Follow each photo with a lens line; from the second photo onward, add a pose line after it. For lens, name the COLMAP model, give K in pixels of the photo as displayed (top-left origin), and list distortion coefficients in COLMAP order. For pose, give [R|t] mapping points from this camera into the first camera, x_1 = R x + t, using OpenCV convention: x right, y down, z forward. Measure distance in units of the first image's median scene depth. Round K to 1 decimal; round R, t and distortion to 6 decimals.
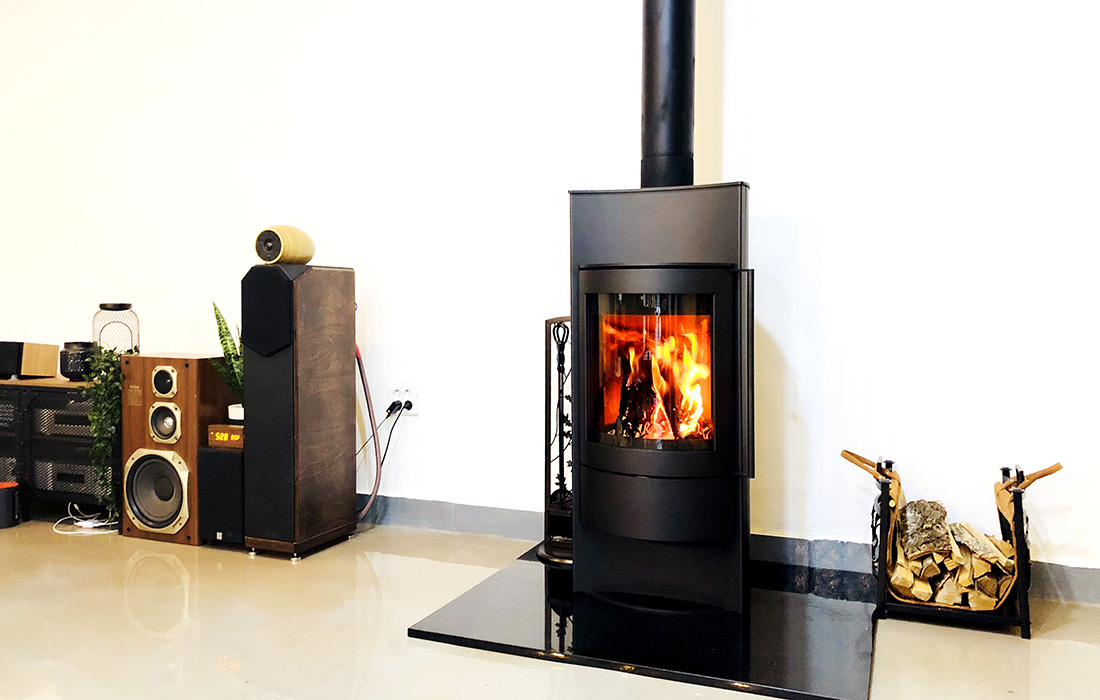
lens RADIAL K [[940.4, 0, 513.2], [0, 940.4, 312.2], [0, 0, 1]] dist [0.031950, -0.009076]
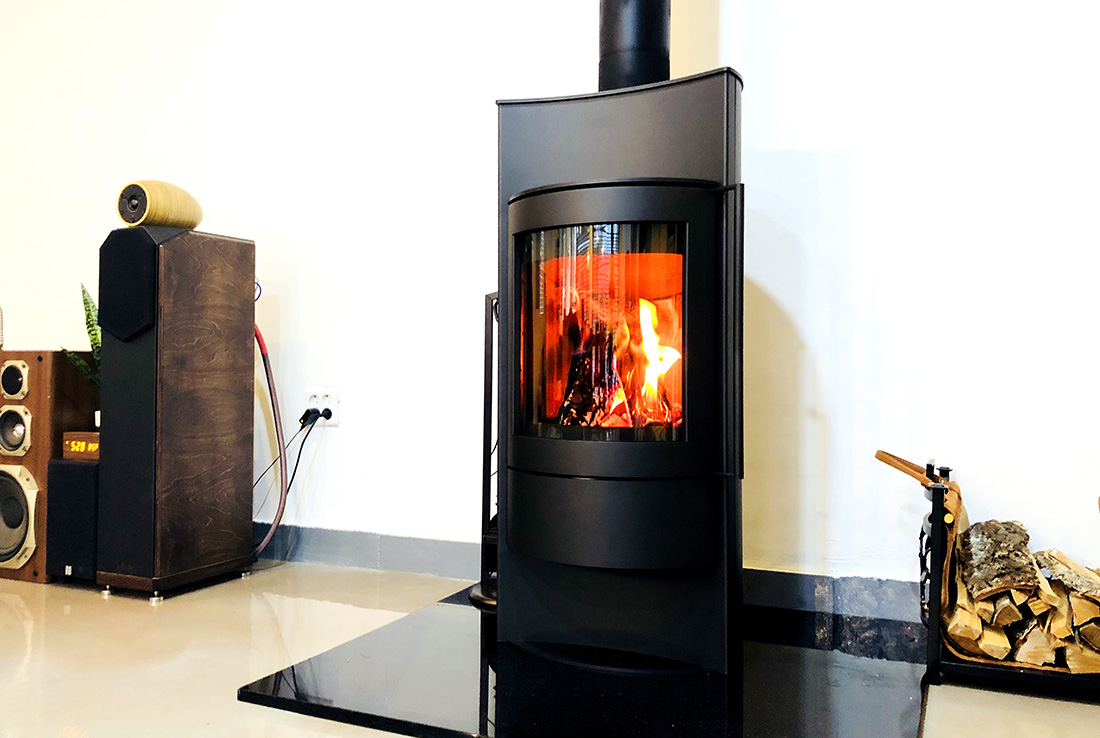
lens RADIAL K [[970.3, 0, 482.6], [0, 970.3, 371.8], [0, 0, 1]] dist [0.037647, -0.001135]
pose [[0.997834, -0.008195, -0.065264, 0.087009], [0.008127, 0.999966, -0.001318, 0.075915], [0.065272, 0.000785, 0.997867, 0.211958]]
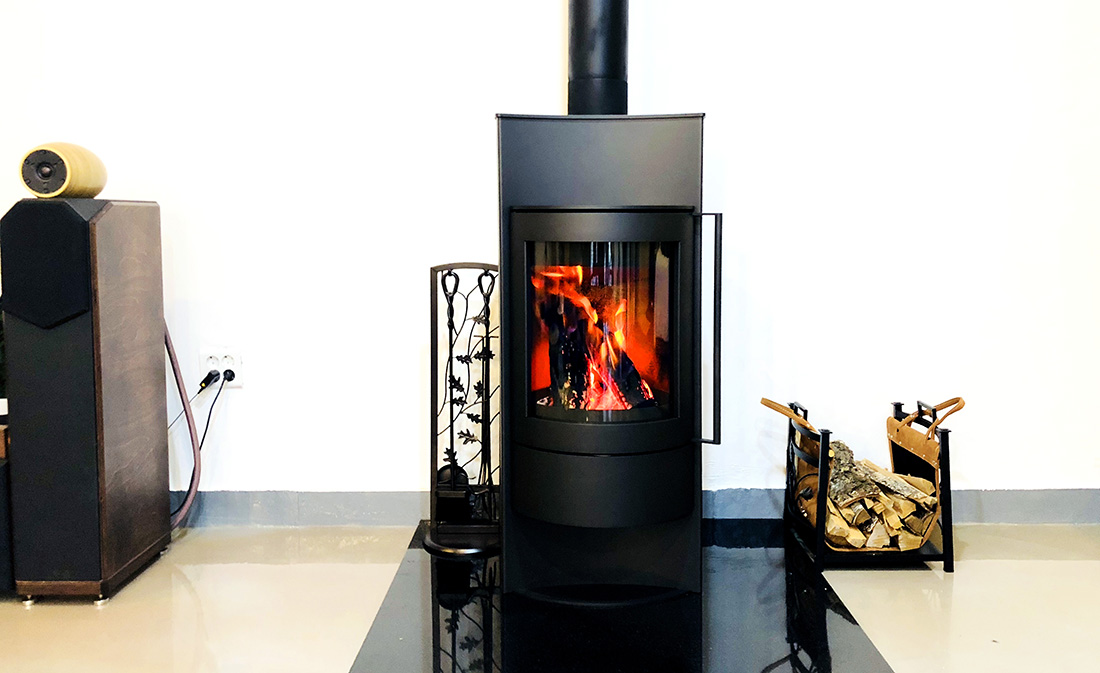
lens RADIAL K [[905.3, 0, 576.2], [0, 905.3, 274.1], [0, 0, 1]] dist [0.018644, 0.000174]
pose [[0.913285, -0.024555, 0.406581, -0.178207], [0.005445, 0.998828, 0.048094, -0.024330], [-0.407286, -0.041709, 0.912348, 0.214501]]
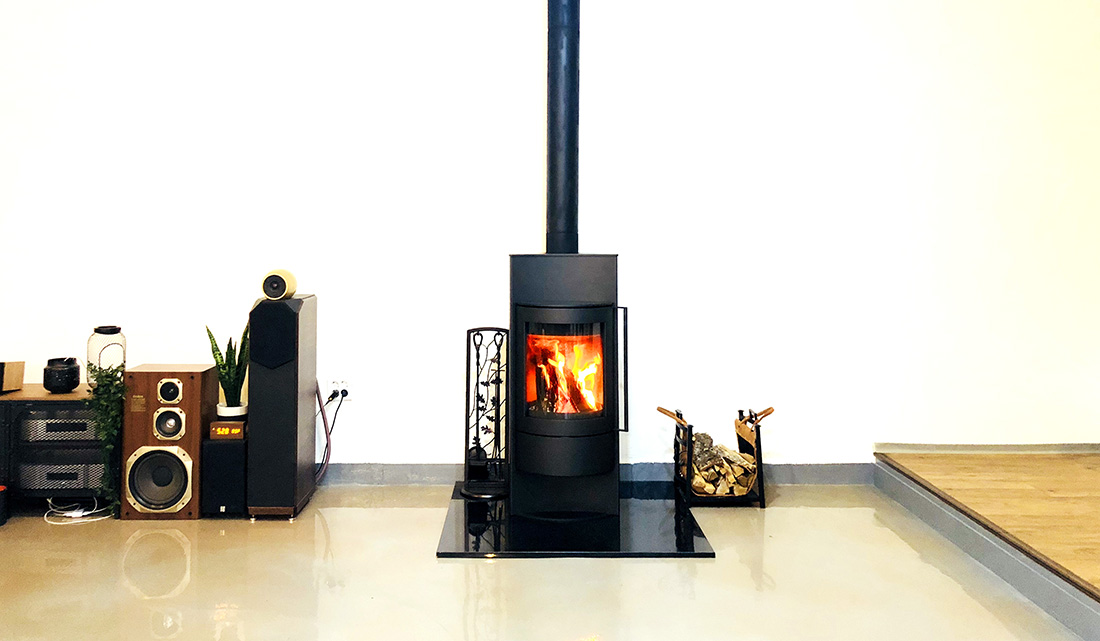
lens RADIAL K [[905.6, 0, 532.3], [0, 905.6, 191.2], [0, 0, 1]] dist [0.056859, -0.061927]
pose [[0.915958, 0.014832, 0.400999, -0.451201], [0.005934, 0.998707, -0.050494, -0.139437], [-0.401229, 0.048630, 0.914686, -0.355165]]
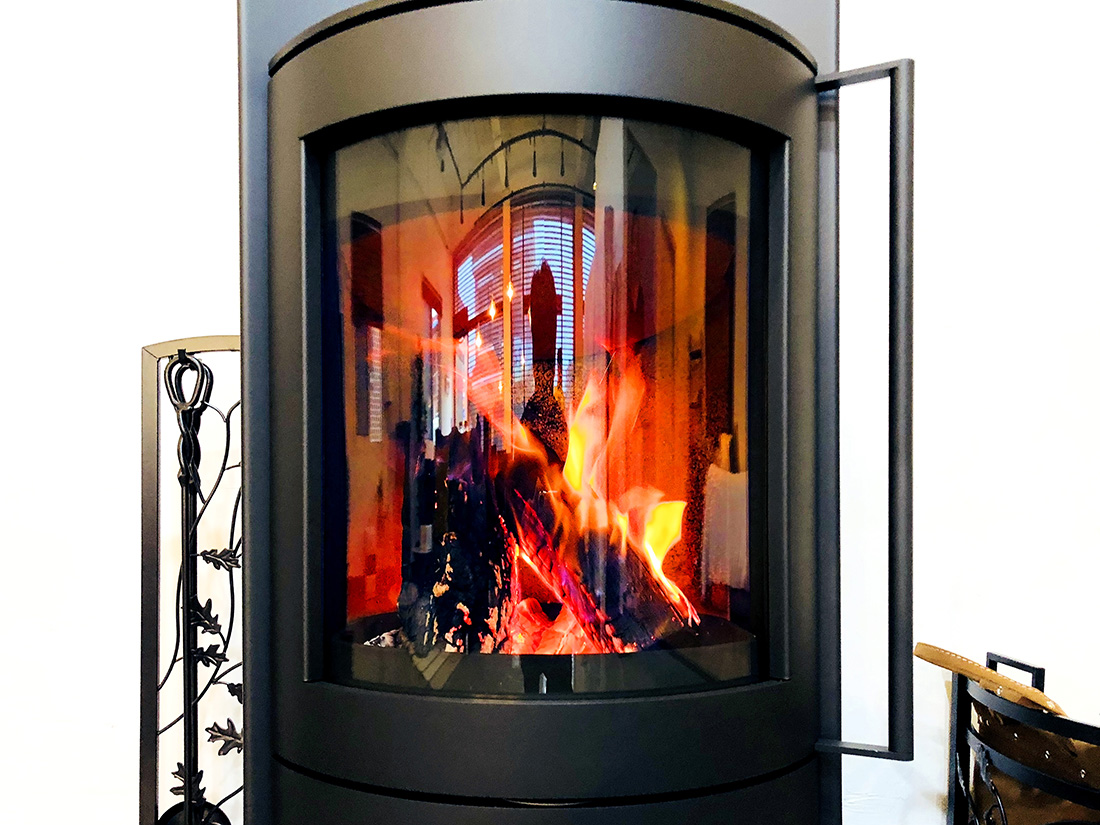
lens RADIAL K [[811.0, 0, 550.0], [0, 811.0, 532.1], [0, 0, 1]] dist [0.001762, 0.000575]
pose [[0.884038, -0.002993, 0.467406, 0.027470], [0.001963, 0.999994, 0.002690, 0.081385], [-0.467412, -0.001460, 0.884039, 0.659522]]
